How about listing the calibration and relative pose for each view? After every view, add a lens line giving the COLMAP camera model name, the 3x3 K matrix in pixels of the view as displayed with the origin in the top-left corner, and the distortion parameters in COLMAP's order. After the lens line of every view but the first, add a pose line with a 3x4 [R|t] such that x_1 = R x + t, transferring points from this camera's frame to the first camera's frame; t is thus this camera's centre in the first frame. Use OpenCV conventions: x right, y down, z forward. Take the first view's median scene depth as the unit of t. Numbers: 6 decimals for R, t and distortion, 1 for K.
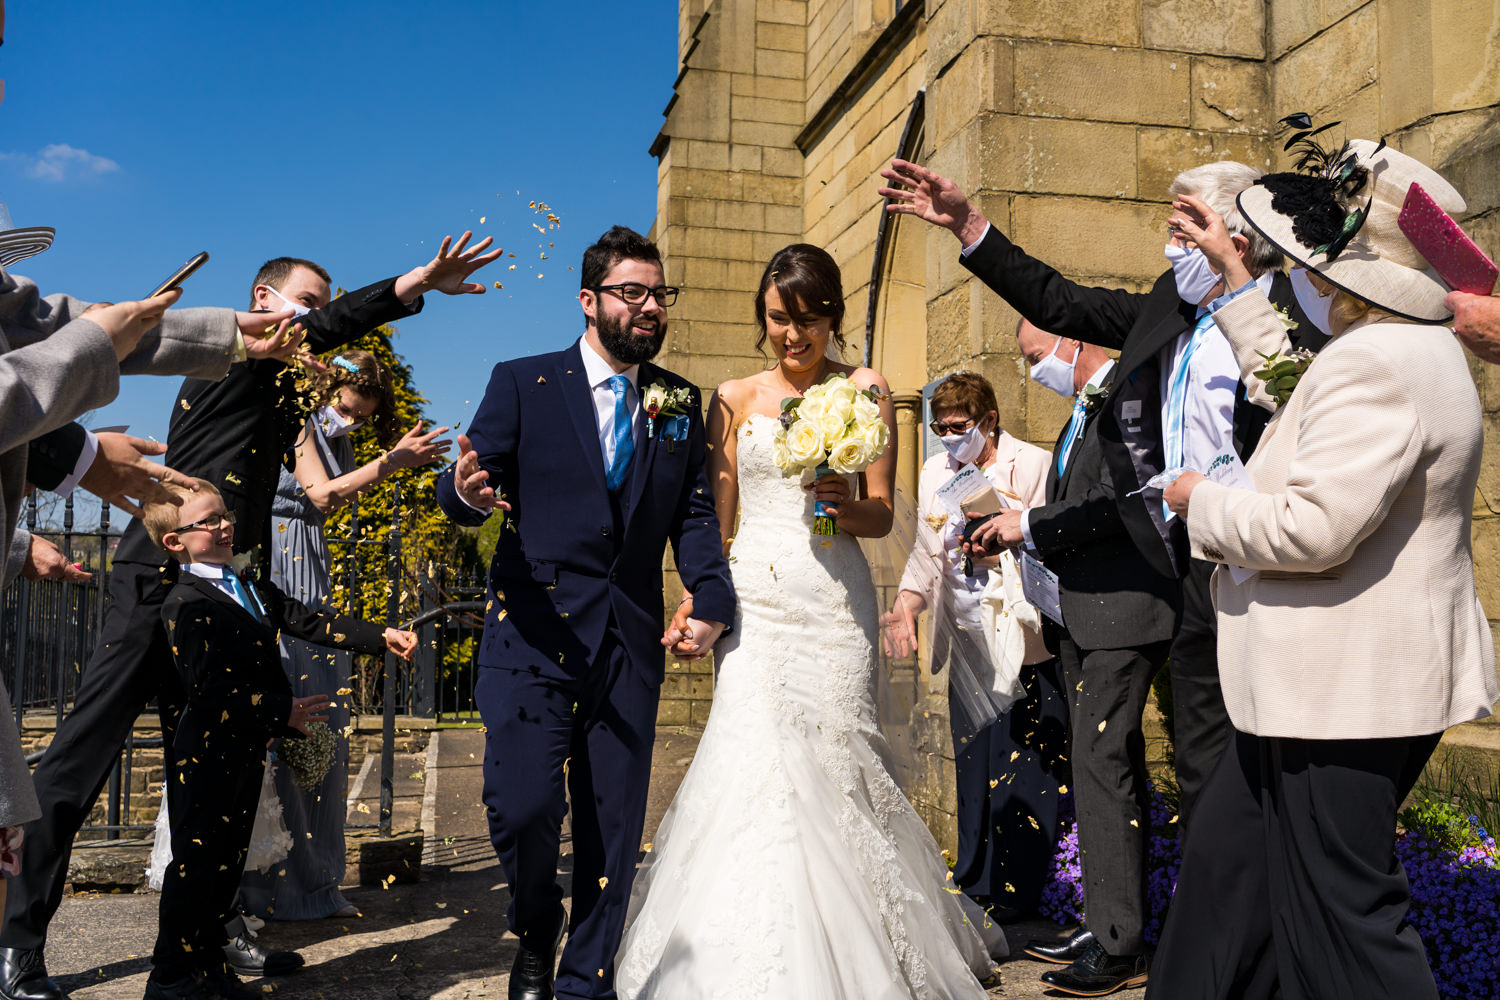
lens RADIAL K [[1546.0, 0, 747.2], [0, 1546.0, 499.0], [0, 0, 1]] dist [0.004426, 0.000000]
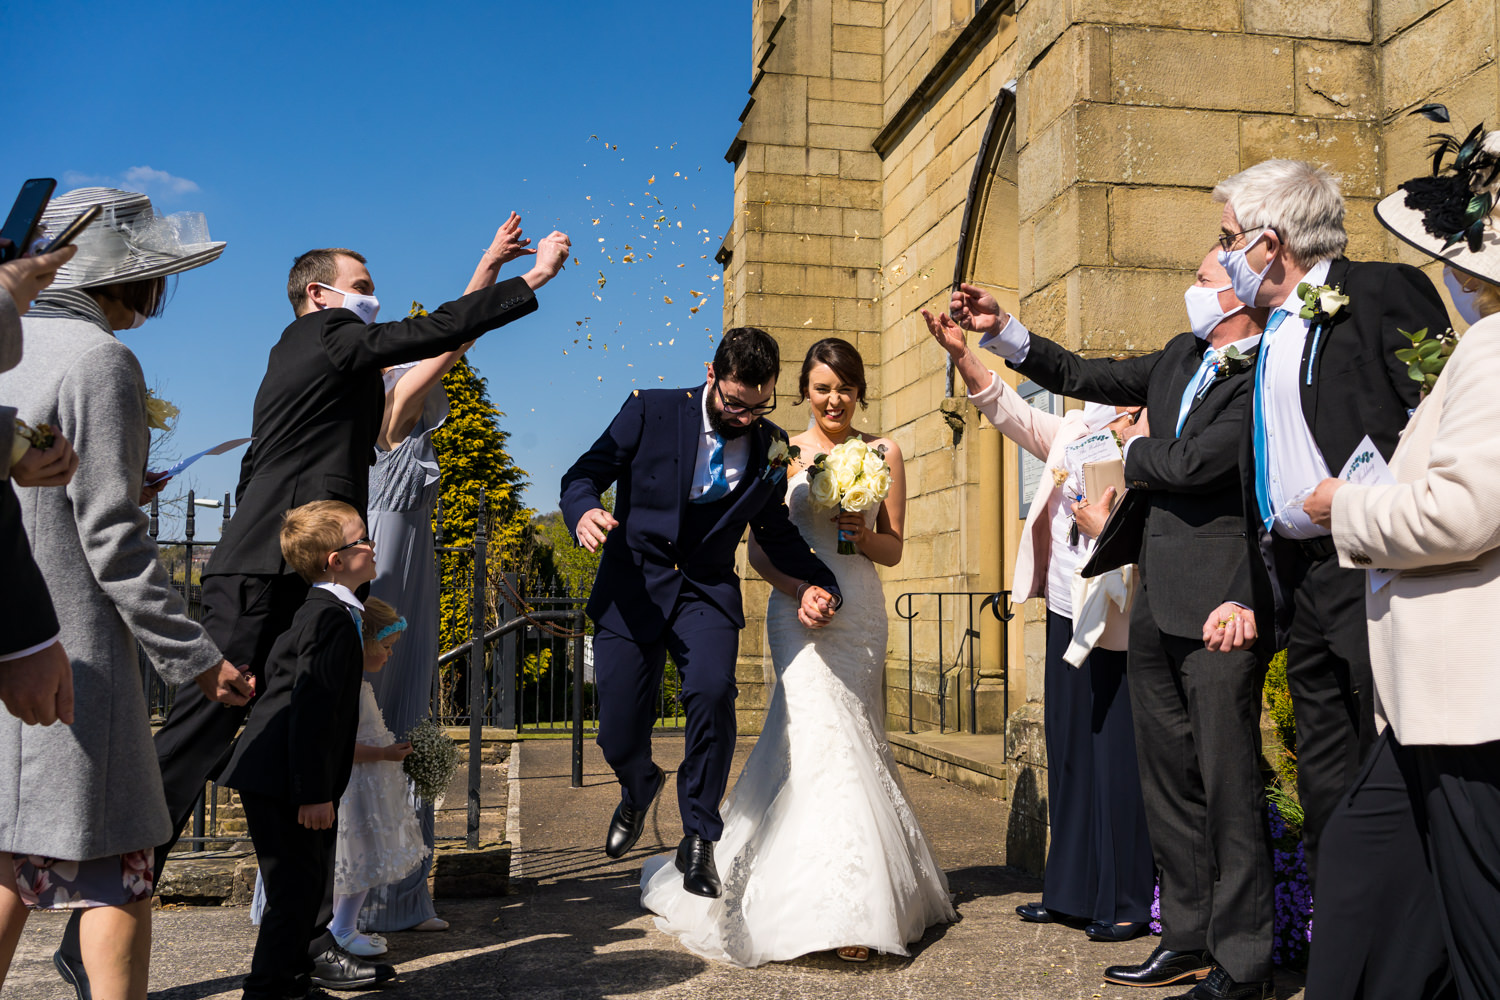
lens RADIAL K [[1546.0, 0, 754.4], [0, 1546.0, 499.2], [0, 0, 1]] dist [0.004426, 0.000000]
pose [[0.999098, -0.008140, -0.041665, -0.007151], [0.007866, 0.999946, -0.006741, 0.002413], [0.041717, 0.006407, 0.999109, 0.013811]]
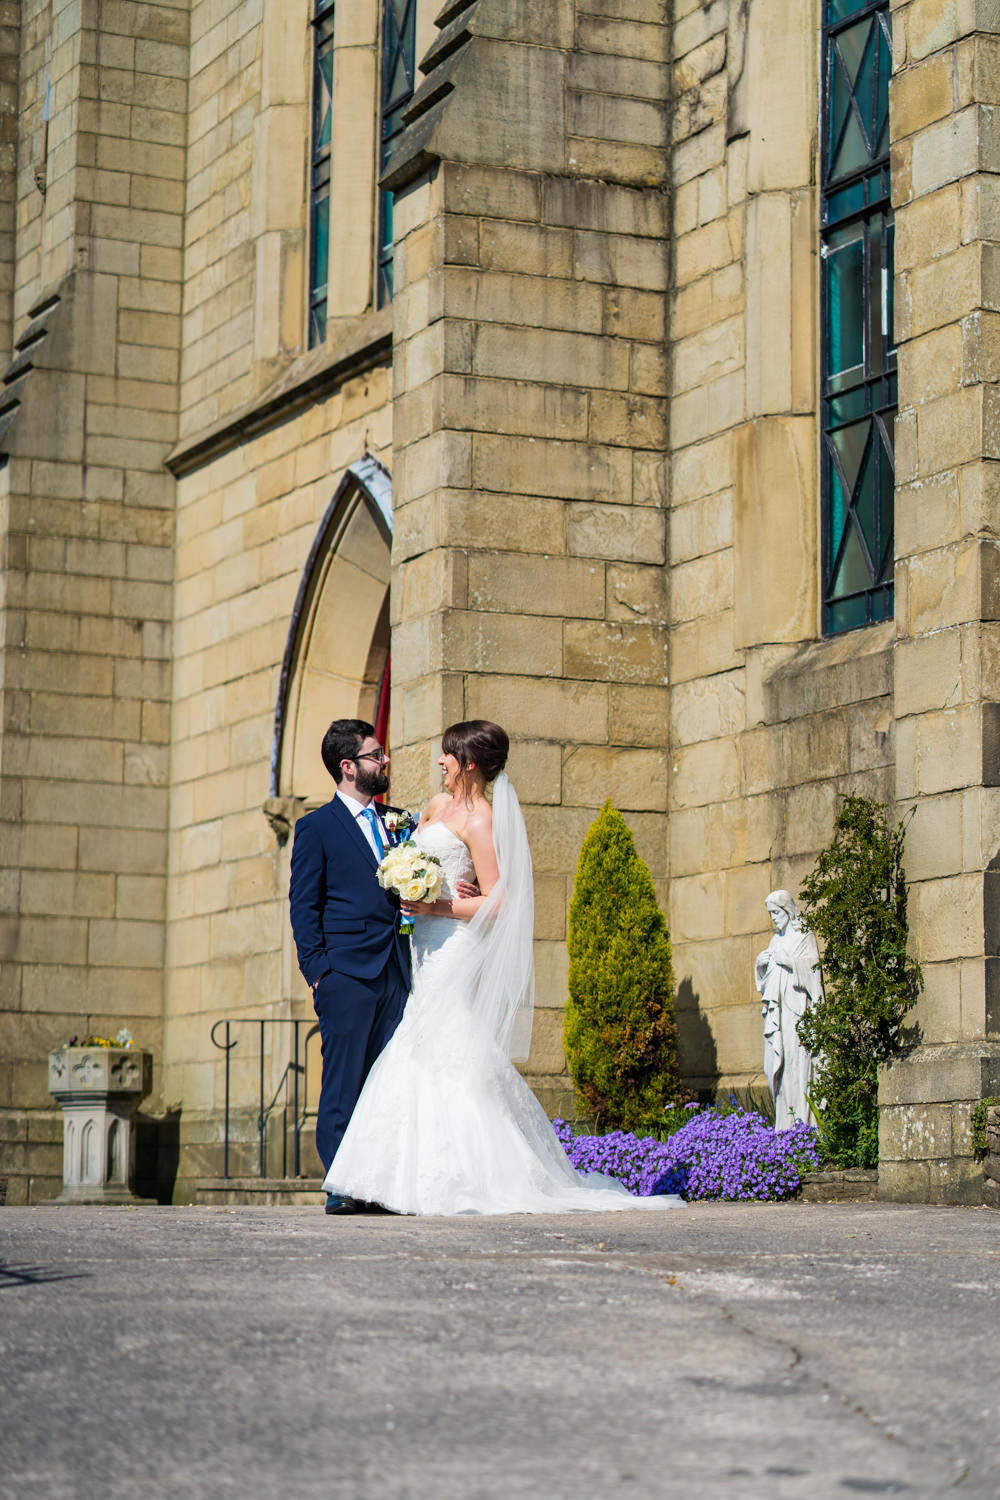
lens RADIAL K [[3623.4, 0, 500.0], [0, 3623.4, 749.6], [0, 0, 1]] dist [0.016932, 0.000000]
pose [[0.978812, 0.023697, 0.203385, -0.233102], [-0.012484, 0.998339, -0.056240, 0.018528], [-0.204380, 0.052509, 0.977482, -1.100464]]
